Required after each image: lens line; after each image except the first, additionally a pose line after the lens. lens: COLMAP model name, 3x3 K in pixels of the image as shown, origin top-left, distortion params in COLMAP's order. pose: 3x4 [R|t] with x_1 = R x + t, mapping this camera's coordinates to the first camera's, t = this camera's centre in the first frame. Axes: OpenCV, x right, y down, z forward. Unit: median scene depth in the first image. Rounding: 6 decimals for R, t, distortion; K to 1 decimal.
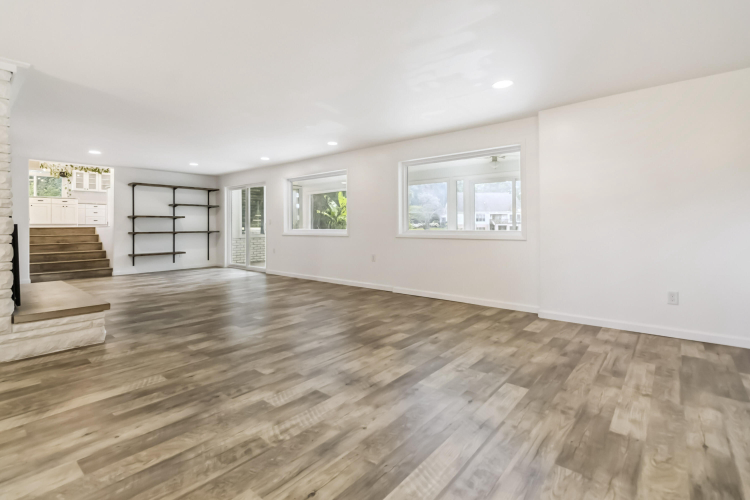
lens RADIAL K [[358.0, 0, 374.2], [0, 358.0, 216.2], [0, 0, 1]] dist [-0.000314, -0.001204]
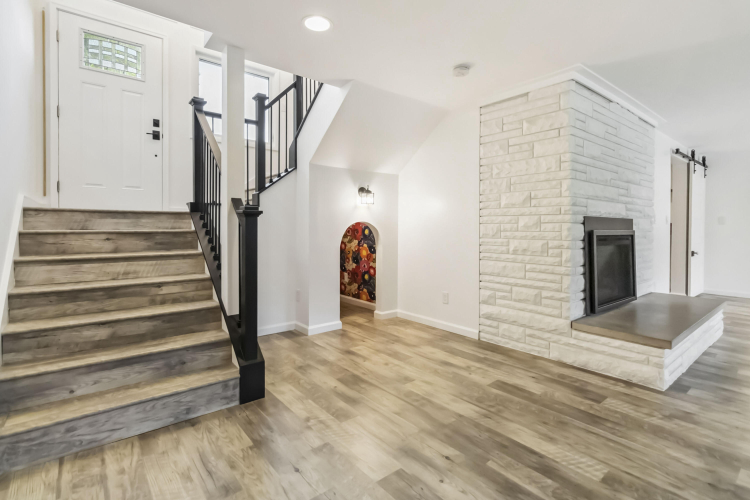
lens RADIAL K [[358.0, 0, 373.9], [0, 358.0, 233.4], [0, 0, 1]] dist [-0.000314, -0.001204]
pose [[-0.197448, 0.020923, -0.980090, 0.084758], [0.021824, 0.999618, 0.016943, 0.000528], [0.980071, -0.018044, -0.197829, 0.591131]]
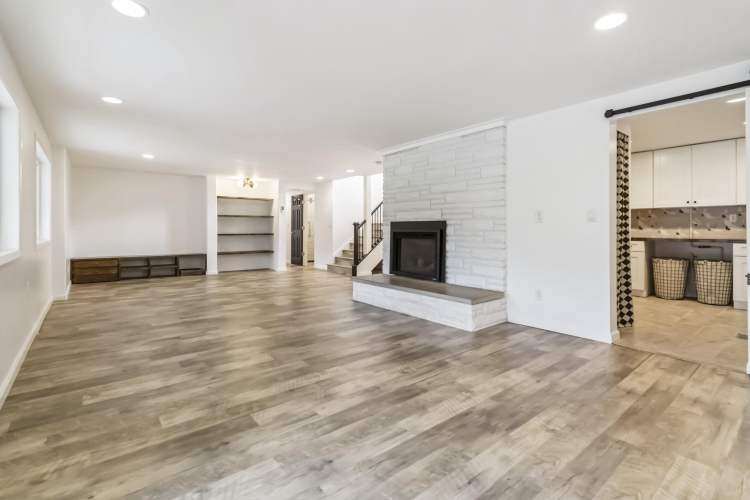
lens RADIAL K [[358.0, 0, 369.3], [0, 358.0, 232.2], [0, 0, 1]] dist [-0.000314, -0.001204]
pose [[-0.979062, 0.003287, 0.203535, -1.203200], [-0.000061, 0.999865, -0.016442, 0.064044], [-0.203561, -0.016110, -0.978930, 2.715424]]
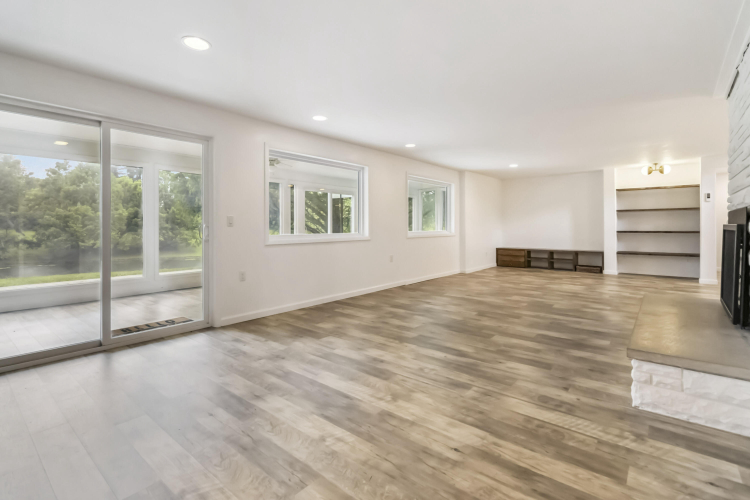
lens RADIAL K [[358.0, 0, 381.1], [0, 358.0, 231.9], [0, 0, 1]] dist [-0.000314, -0.001204]
pose [[0.009363, -0.008199, 0.999923, -1.966301], [-0.020536, 0.999754, 0.008390, 0.053622], [-0.999745, -0.020613, 0.009192, 1.942525]]
